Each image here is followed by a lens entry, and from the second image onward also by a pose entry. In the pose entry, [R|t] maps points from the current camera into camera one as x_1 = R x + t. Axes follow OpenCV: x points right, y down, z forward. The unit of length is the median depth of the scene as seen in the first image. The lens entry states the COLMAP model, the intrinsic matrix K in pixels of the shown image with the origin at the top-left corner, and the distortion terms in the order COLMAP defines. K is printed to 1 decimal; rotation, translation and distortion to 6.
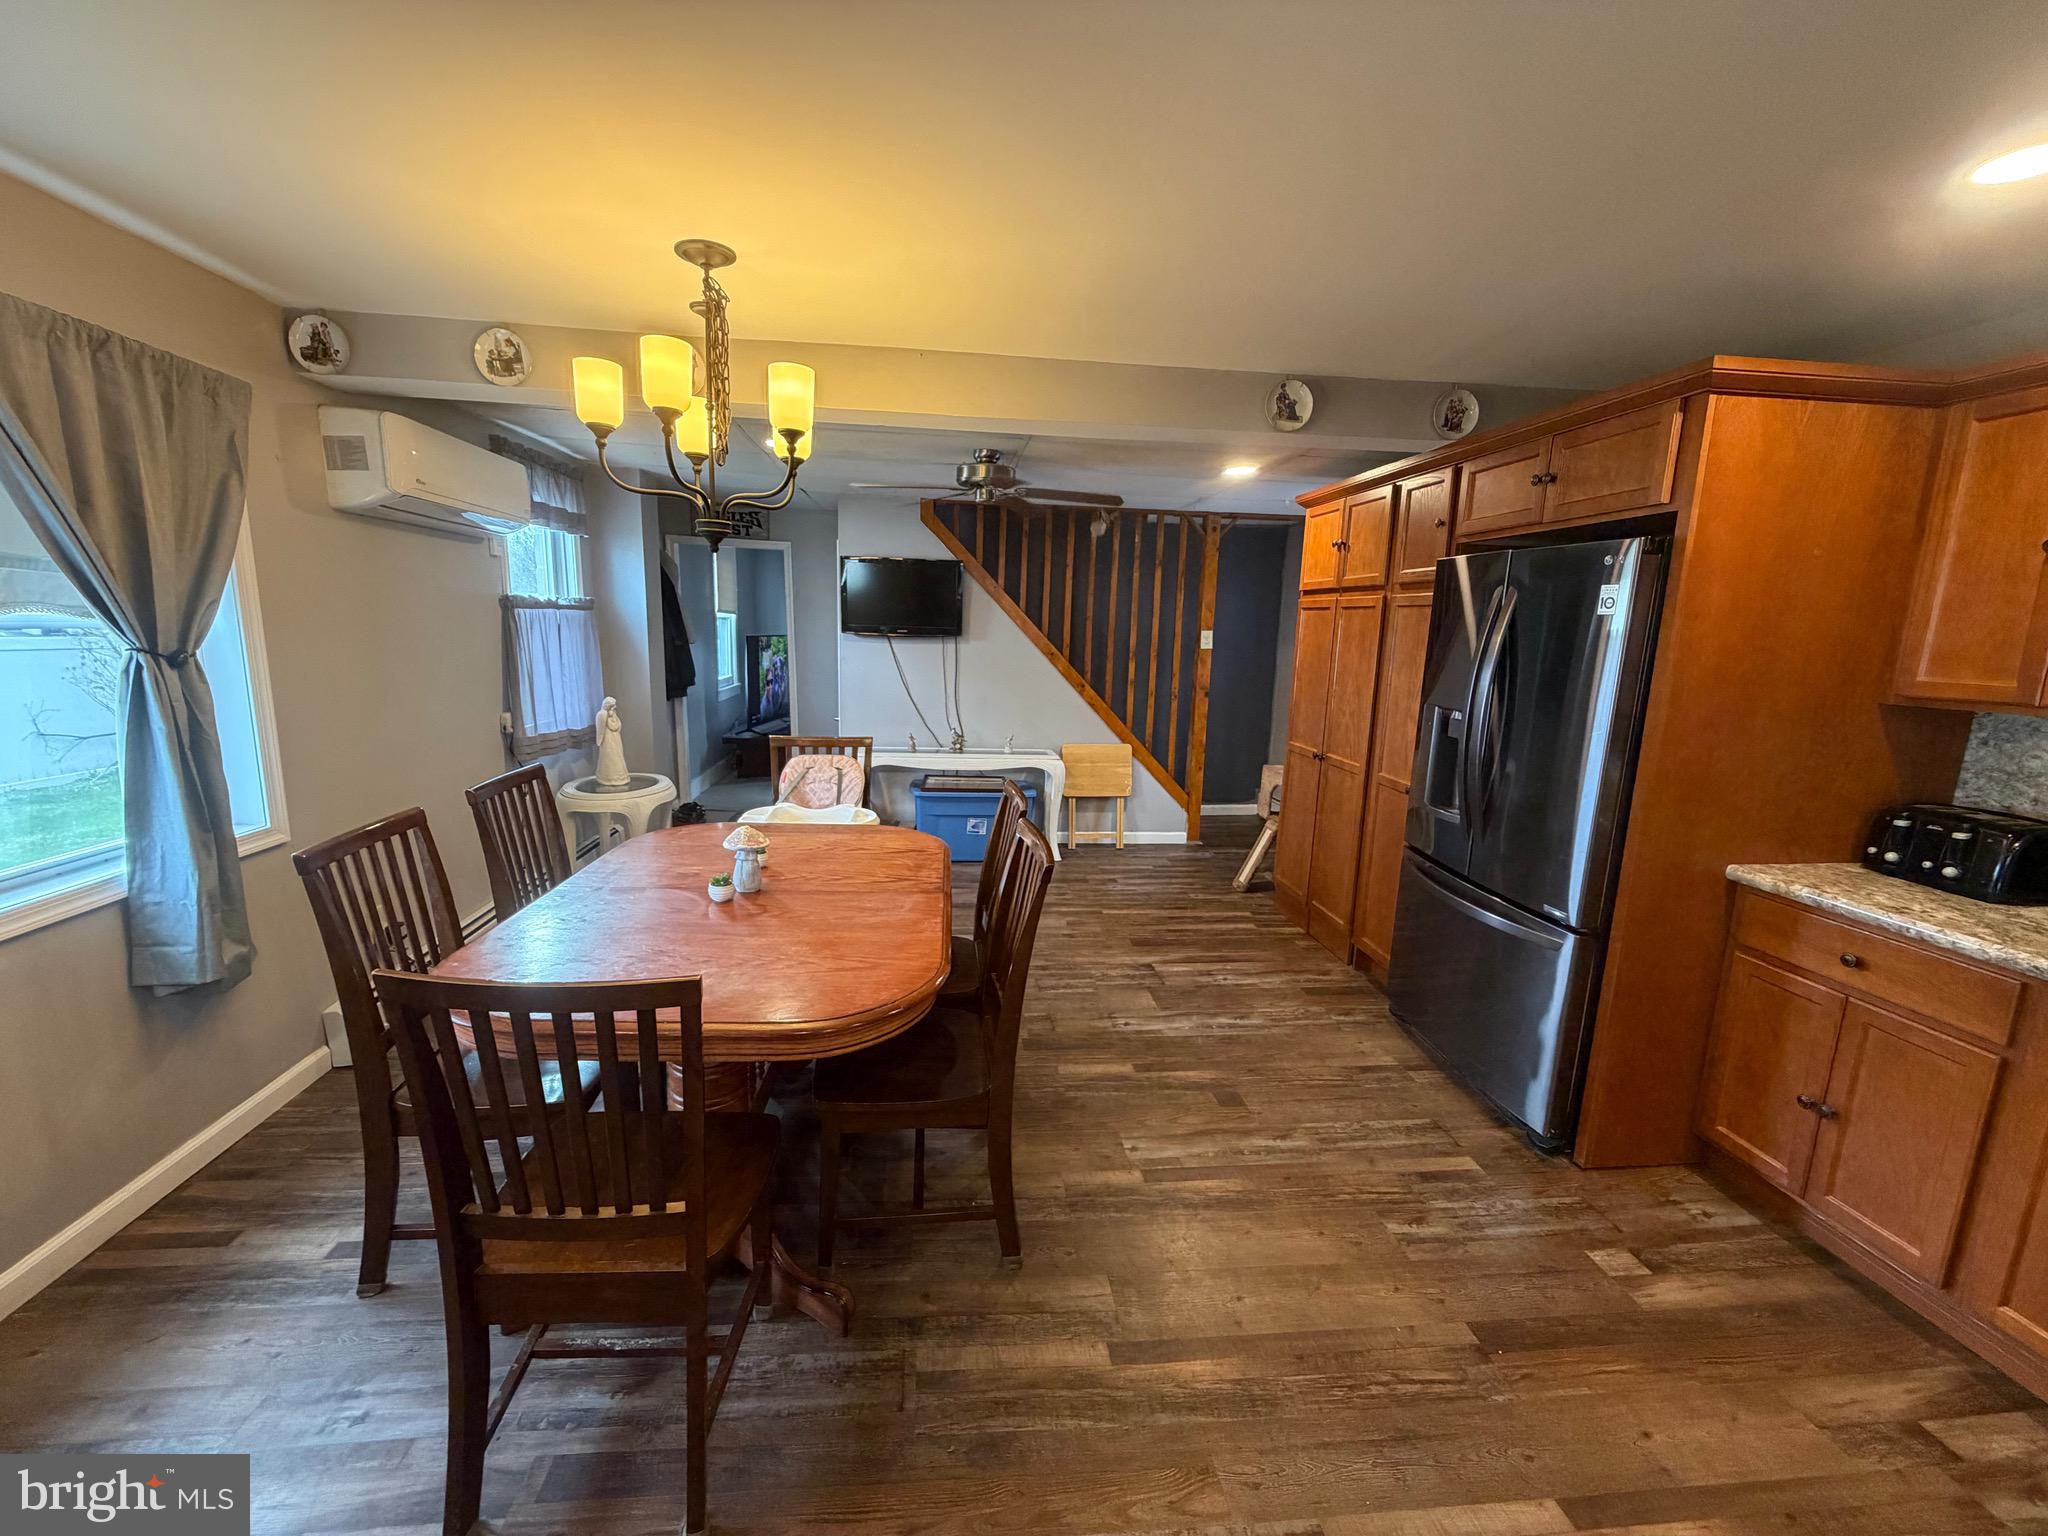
lens RADIAL K [[812.1, 0, 1017.5], [0, 812.1, 766.1], [0, 0, 1]] dist [-0.000285, -0.000044]
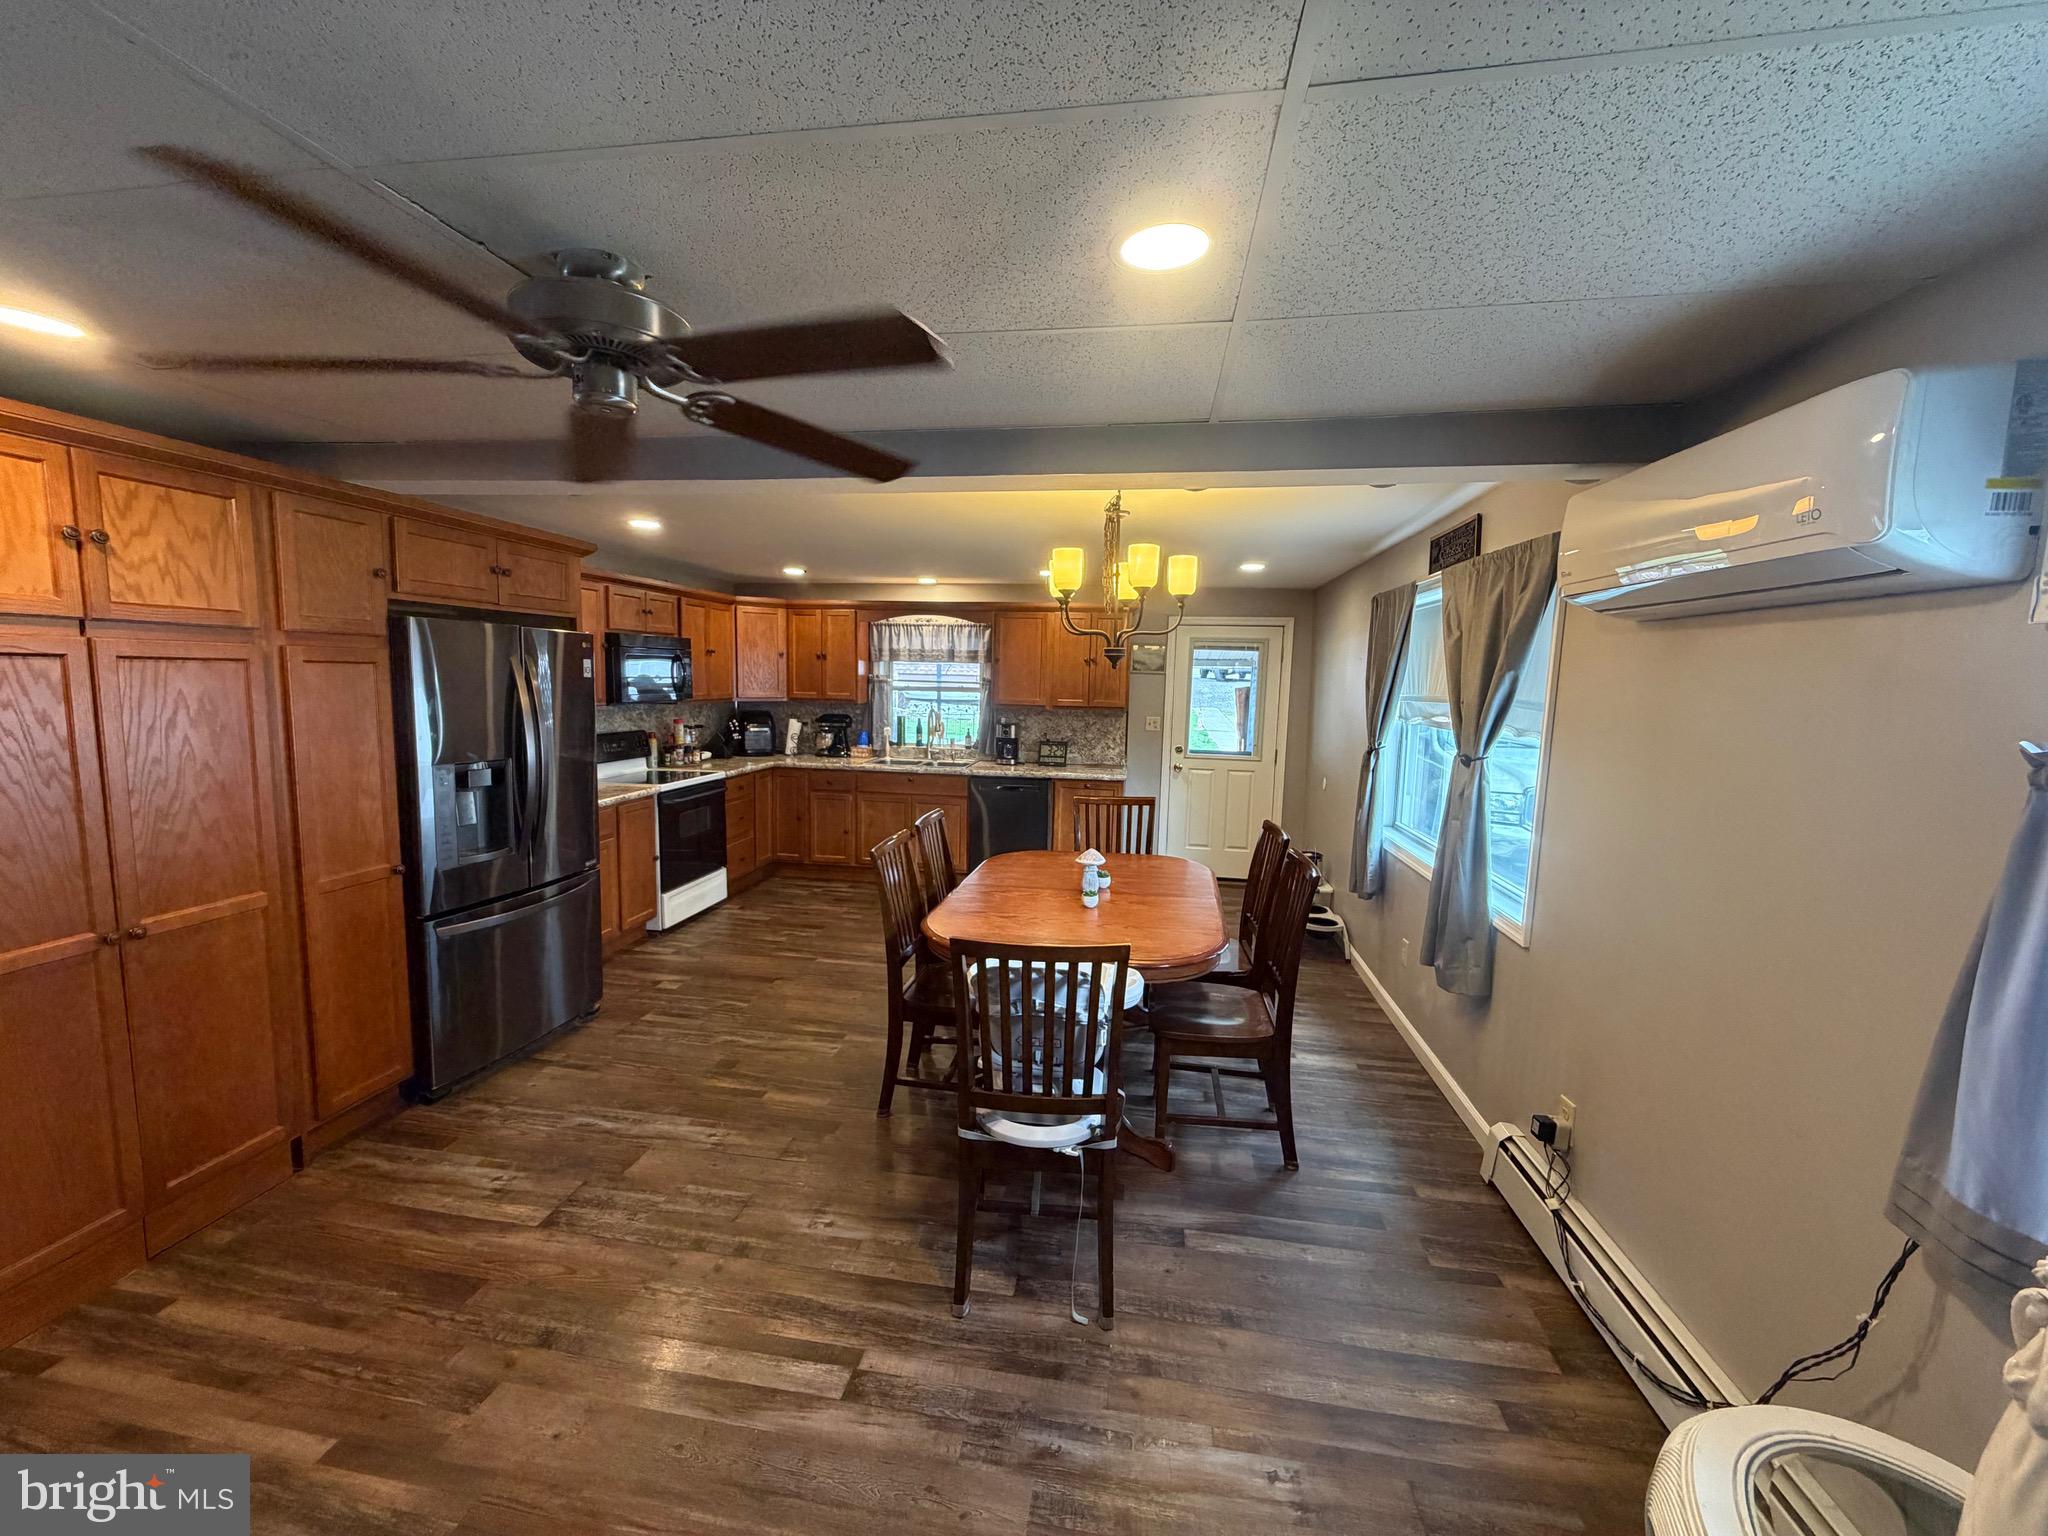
lens RADIAL K [[812.1, 0, 1017.5], [0, 812.1, 766.1], [0, 0, 1]] dist [-0.000285, -0.000044]
pose [[-0.964010, -0.082426, 0.252764, -0.490783], [-0.007819, 0.959105, 0.282942, -0.426936], [-0.265749, 0.270783, -0.925232, 2.053293]]
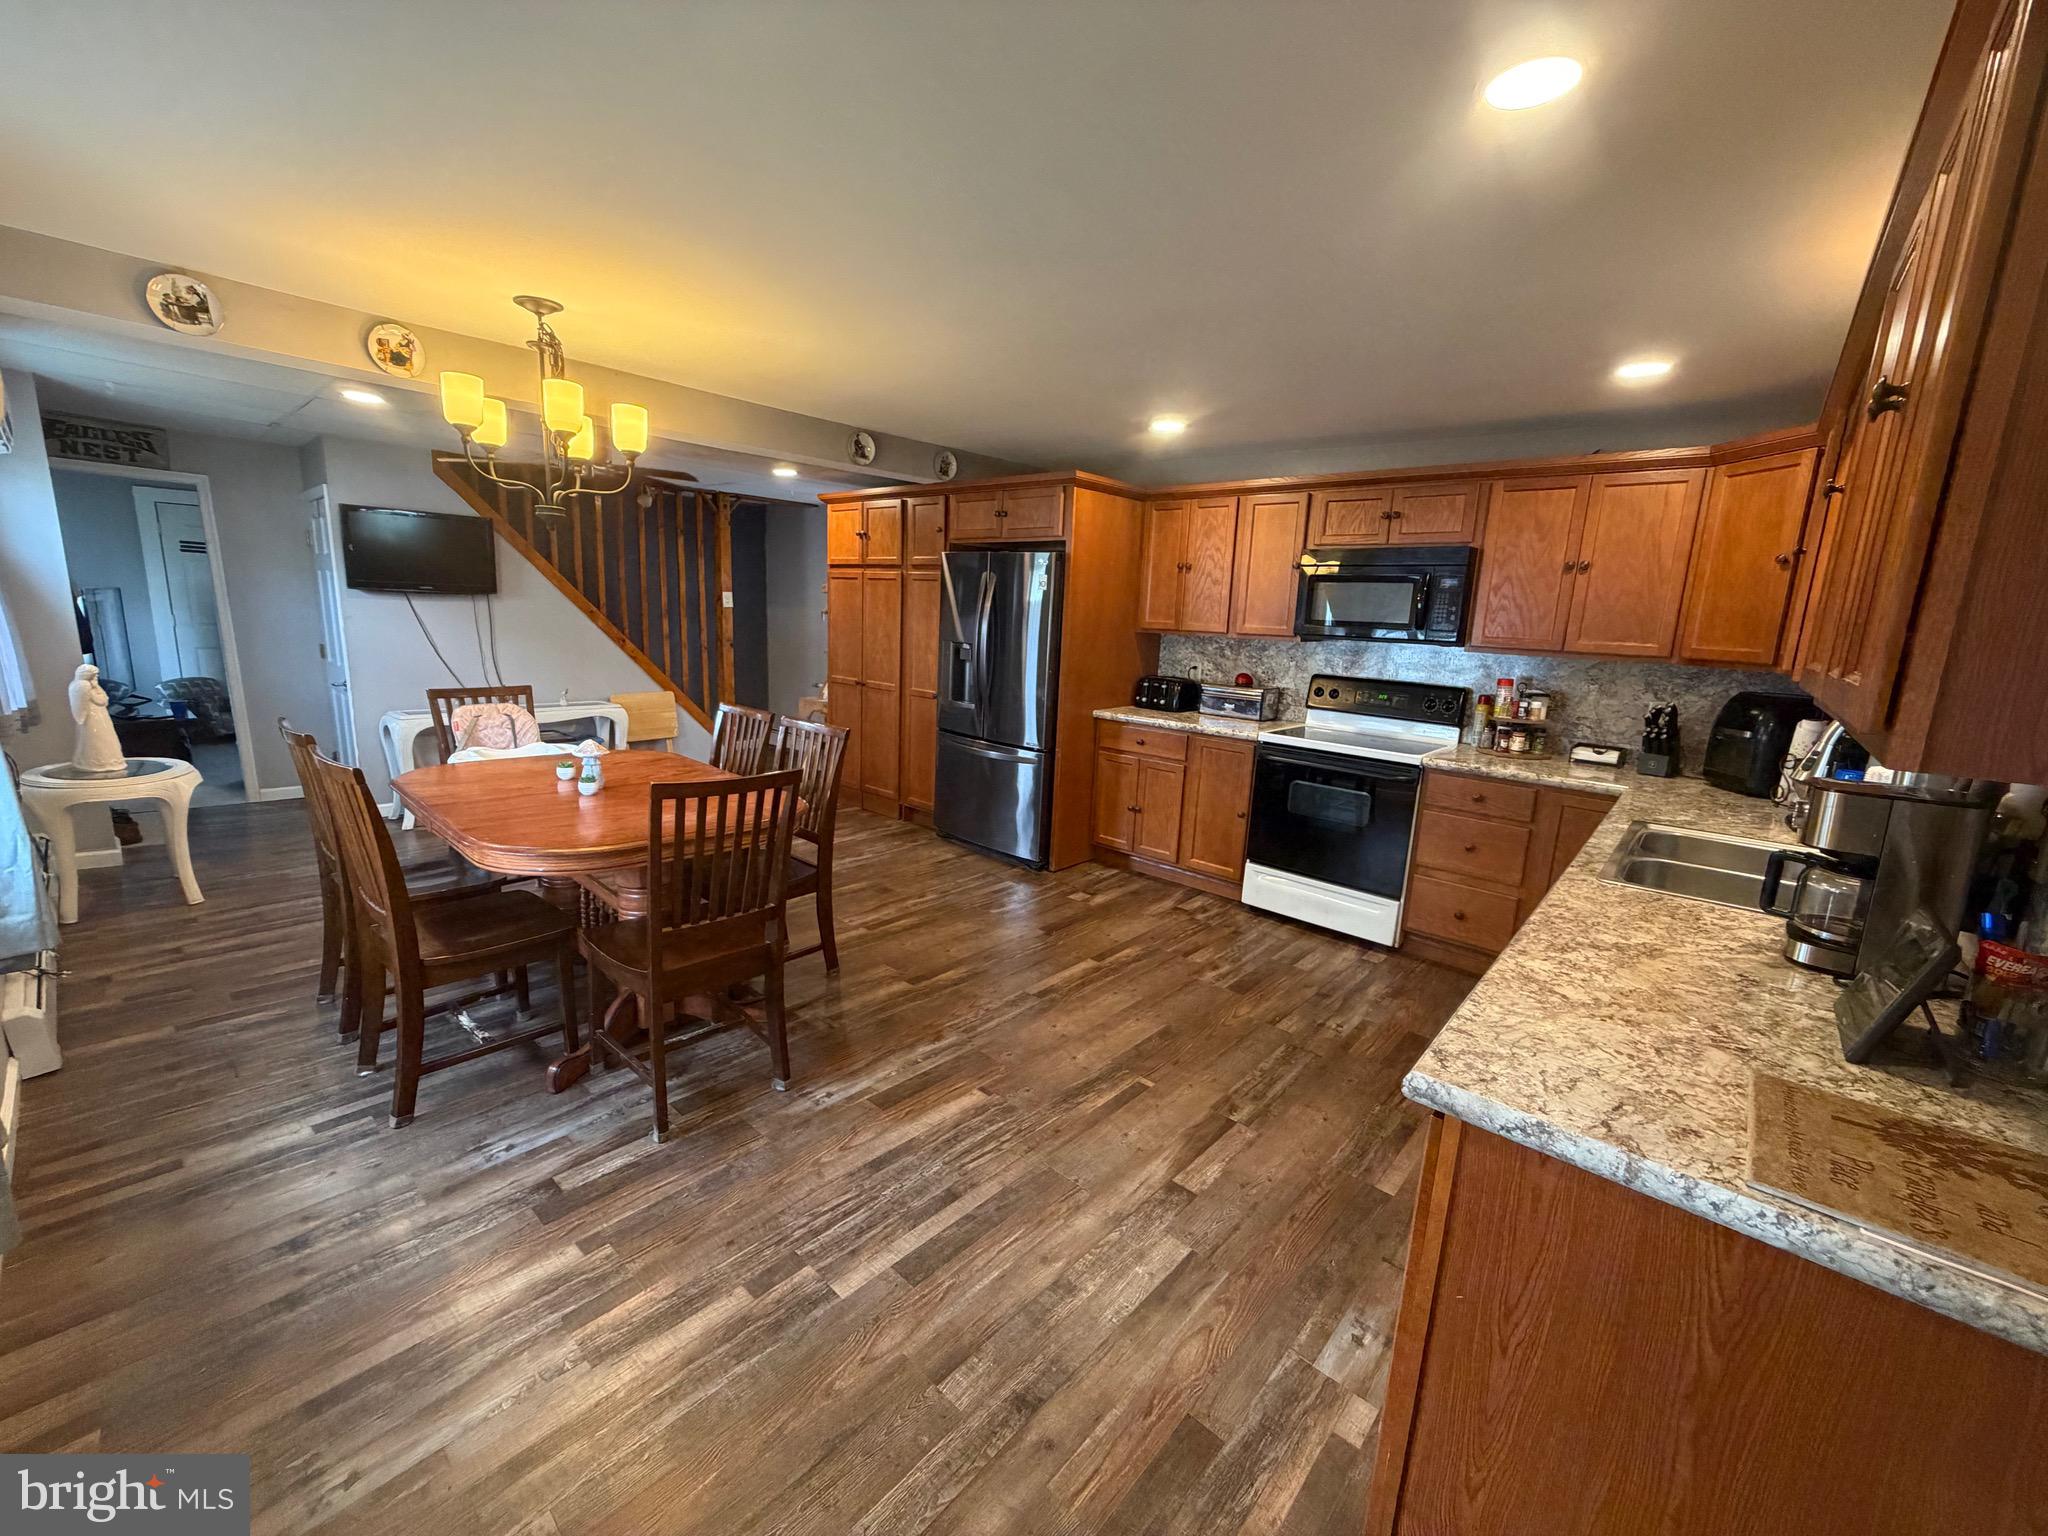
lens RADIAL K [[812.1, 0, 1017.5], [0, 812.1, 766.1], [0, 0, 1]] dist [-0.000285, -0.000044]
pose [[0.742766, -0.126174, 0.657555, -0.601407], [0.094147, 0.992008, 0.084003, 0.061262], [-0.662899, -0.000488, 0.748709, -0.398505]]
